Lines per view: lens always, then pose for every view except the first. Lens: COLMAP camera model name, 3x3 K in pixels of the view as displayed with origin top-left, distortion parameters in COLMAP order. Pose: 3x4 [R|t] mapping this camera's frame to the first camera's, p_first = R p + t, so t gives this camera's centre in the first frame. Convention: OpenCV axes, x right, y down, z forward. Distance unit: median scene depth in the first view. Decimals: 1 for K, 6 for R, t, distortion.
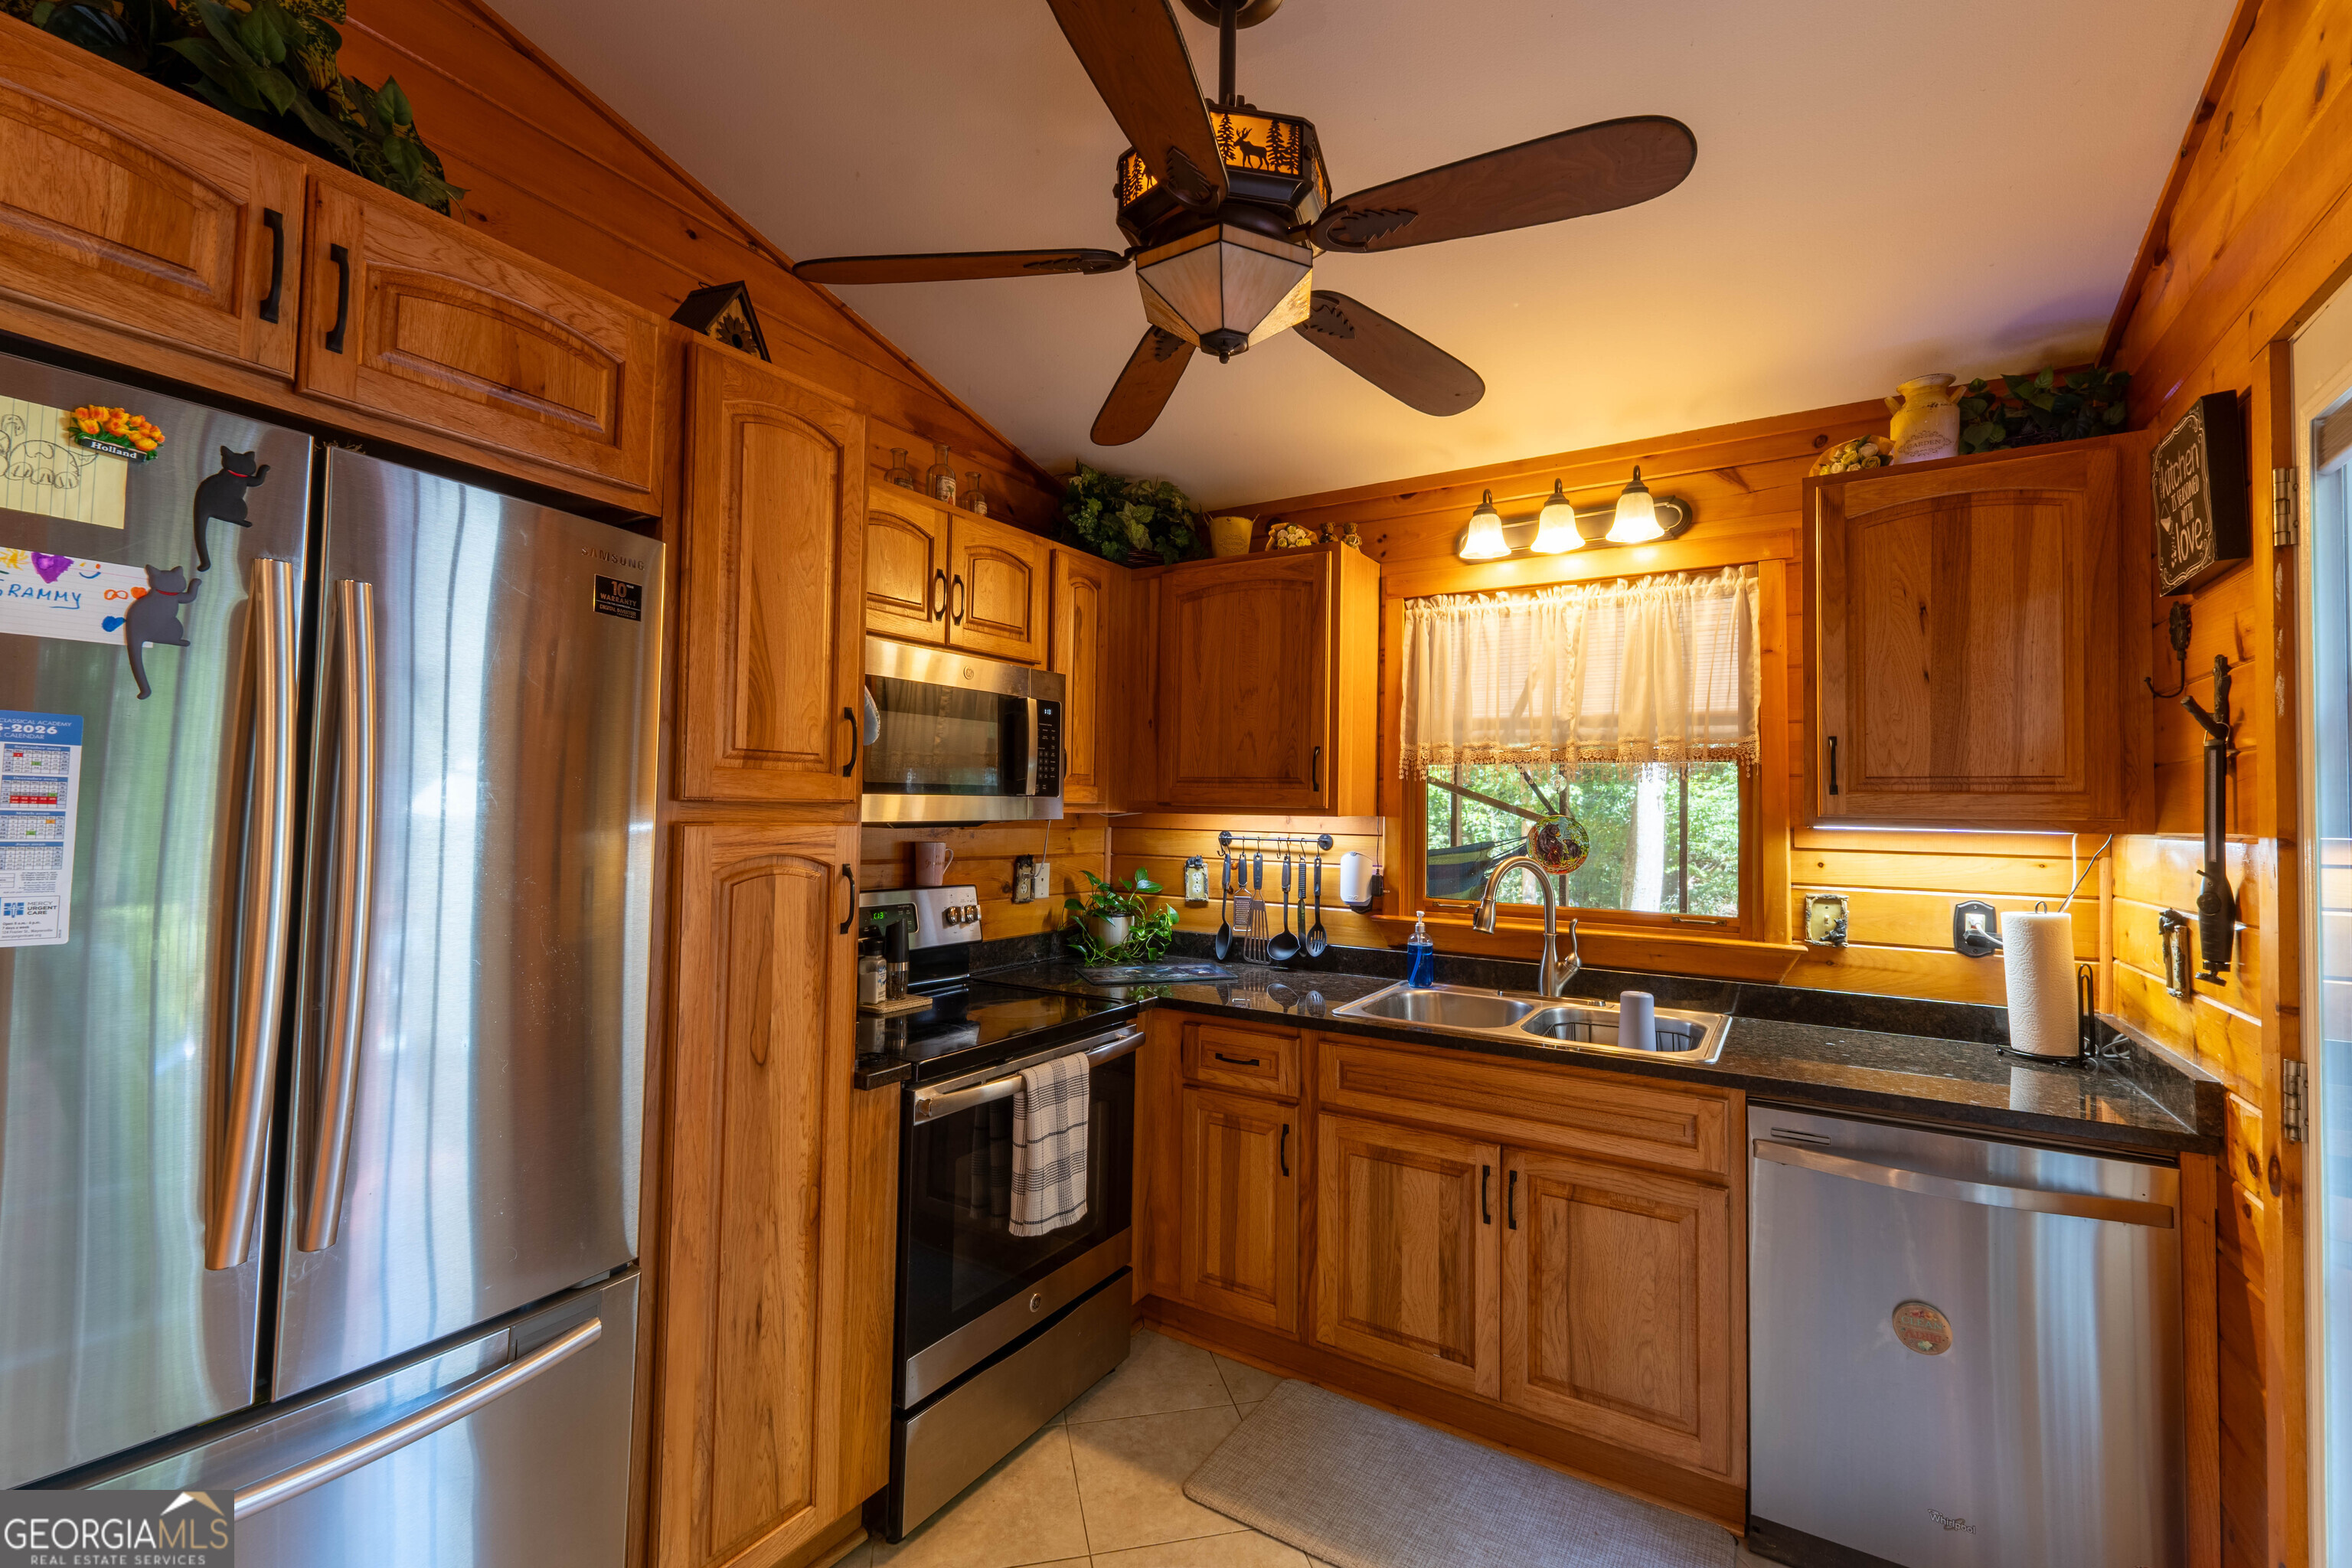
lens RADIAL K [[990.0, 0, 1186.8], [0, 990.0, 780.0], [0, 0, 1]] dist [0.005530, 0.001408]
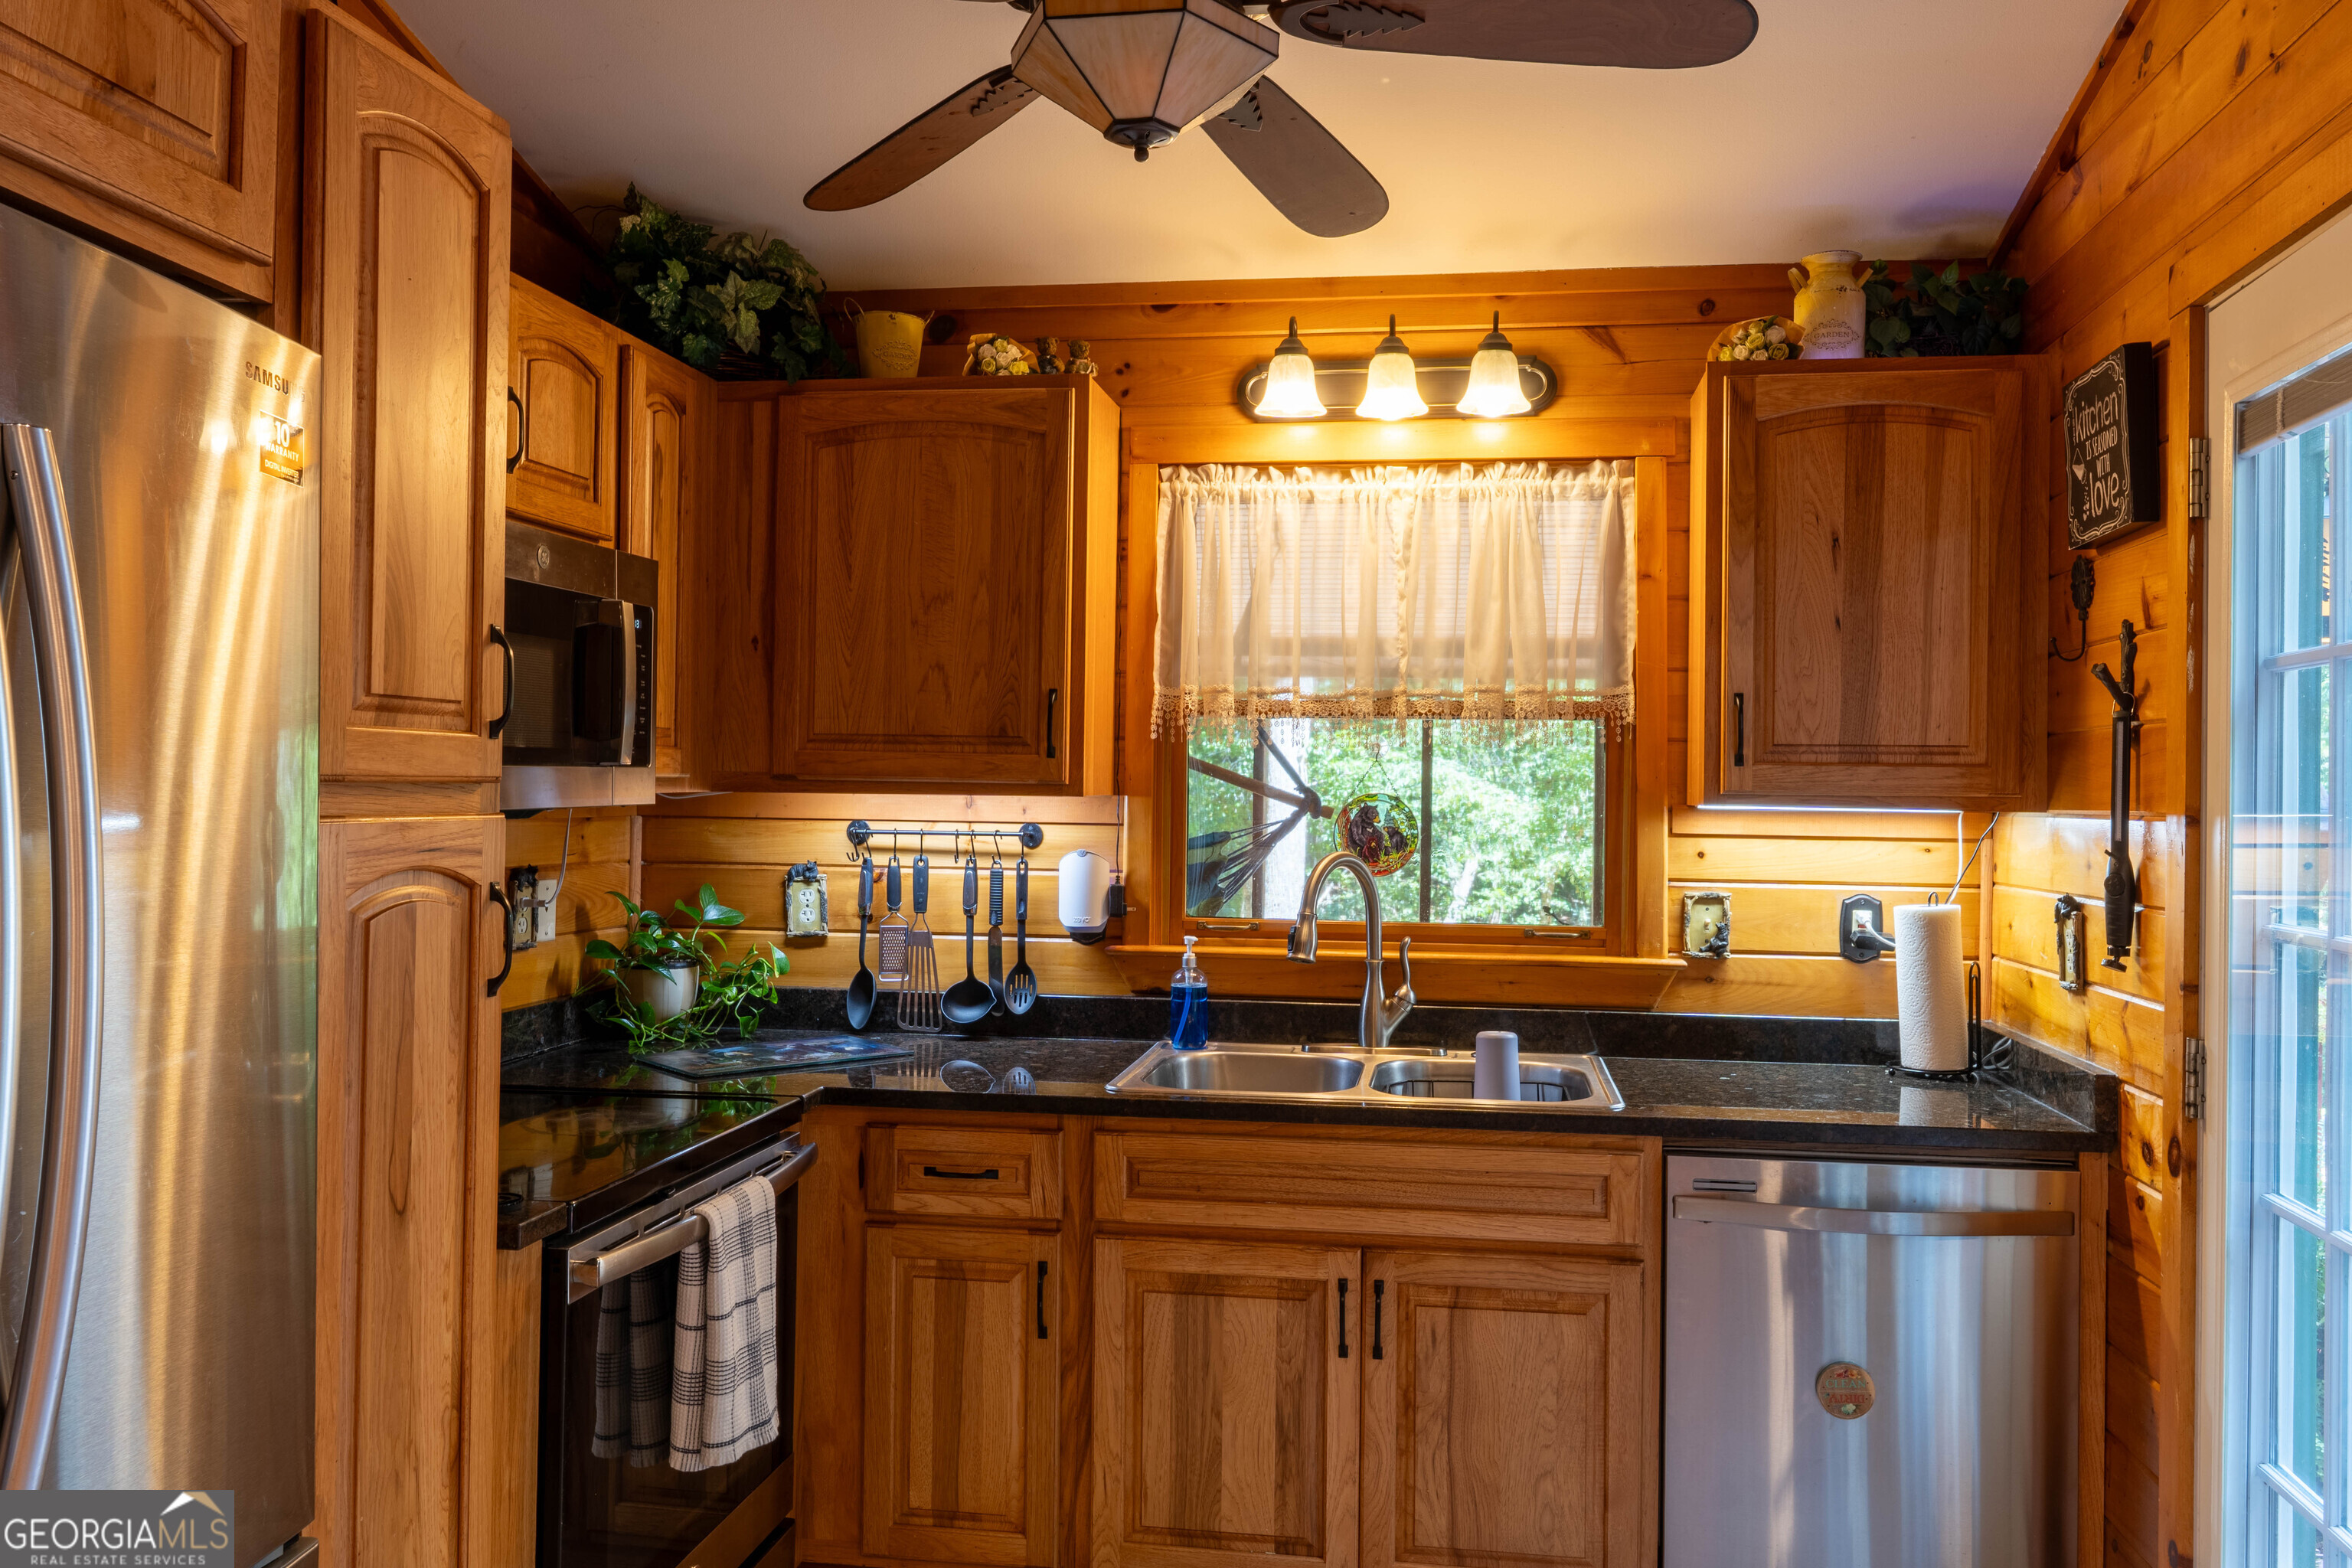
lens RADIAL K [[1795.8, 0, 1185.1], [0, 1795.8, 771.9], [0, 0, 1]] dist [-0.004383, 0.020502]
pose [[0.919209, -0.001077, 0.393768, -0.299163], [-0.009437, 0.999649, 0.024764, -0.011090], [-0.393657, -0.026479, 0.918876, -0.139182]]
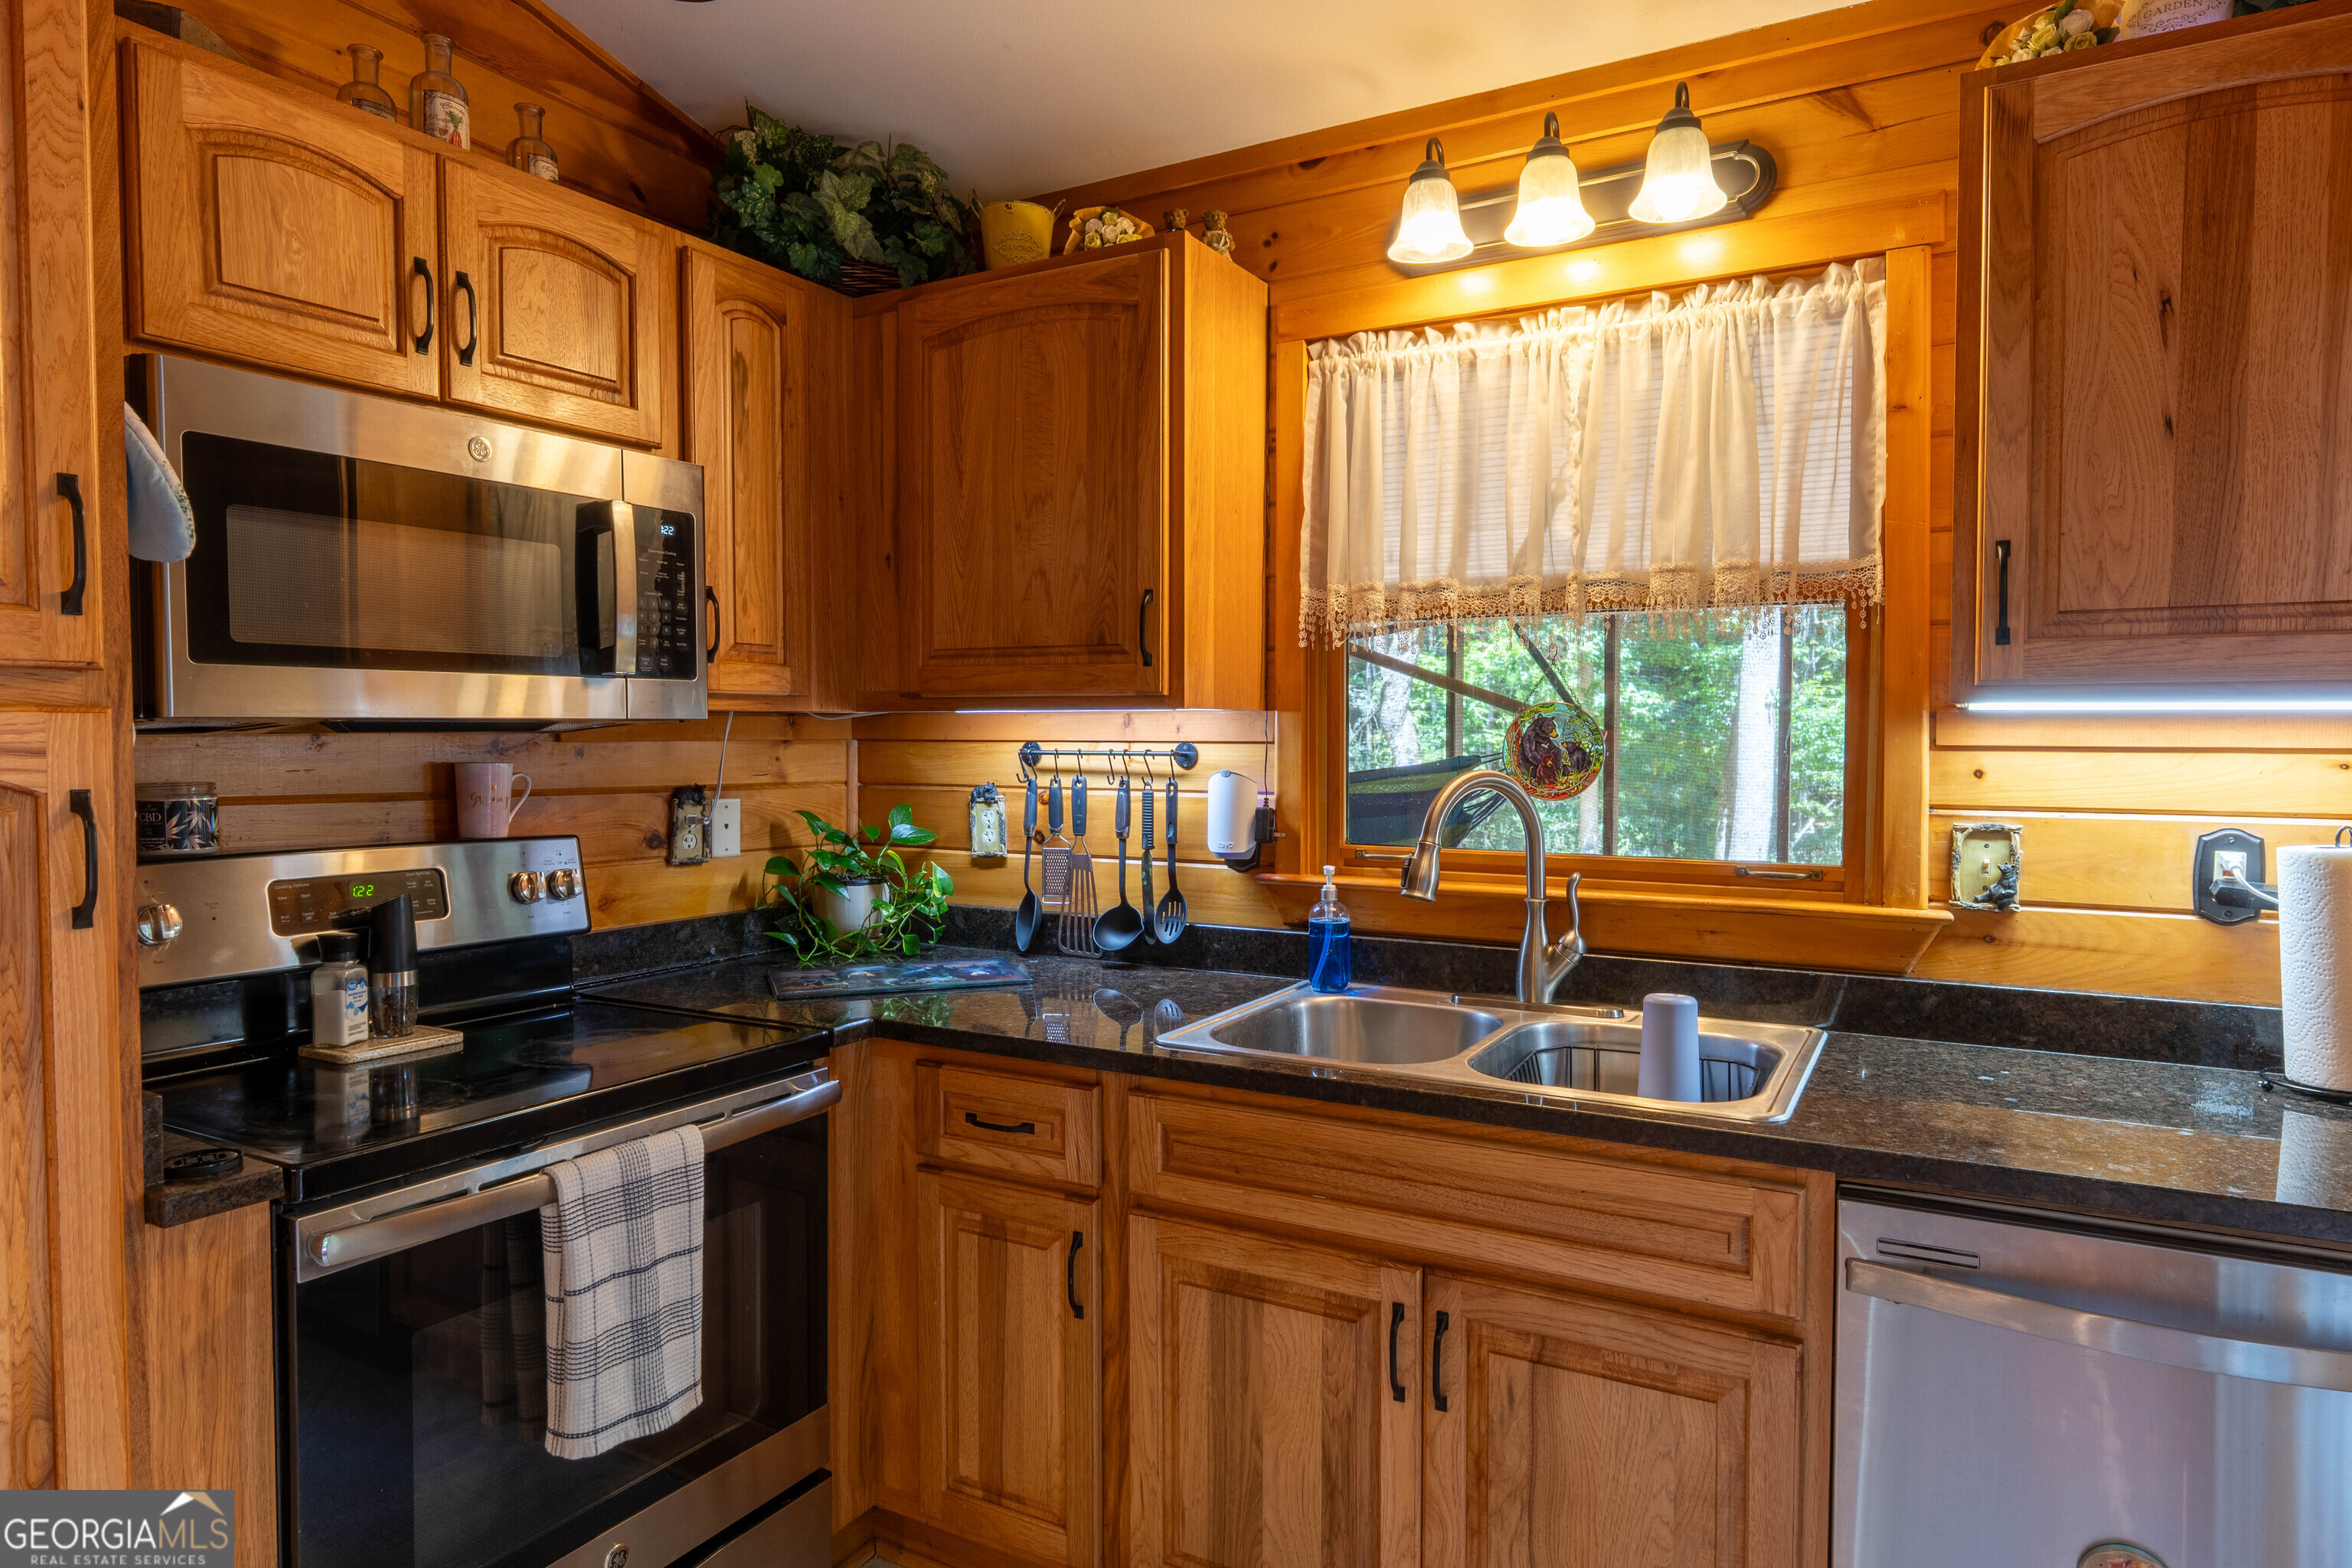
lens RADIAL K [[1363.0, 0, 1196.9], [0, 1363.0, 782.8], [0, 0, 1]] dist [-0.001015, -0.002881]
pose [[0.998969, -0.015952, 0.042503, 0.147256], [0.013189, 0.997830, 0.064511, 0.033996], [-0.043440, -0.063884, 0.997011, 0.223463]]
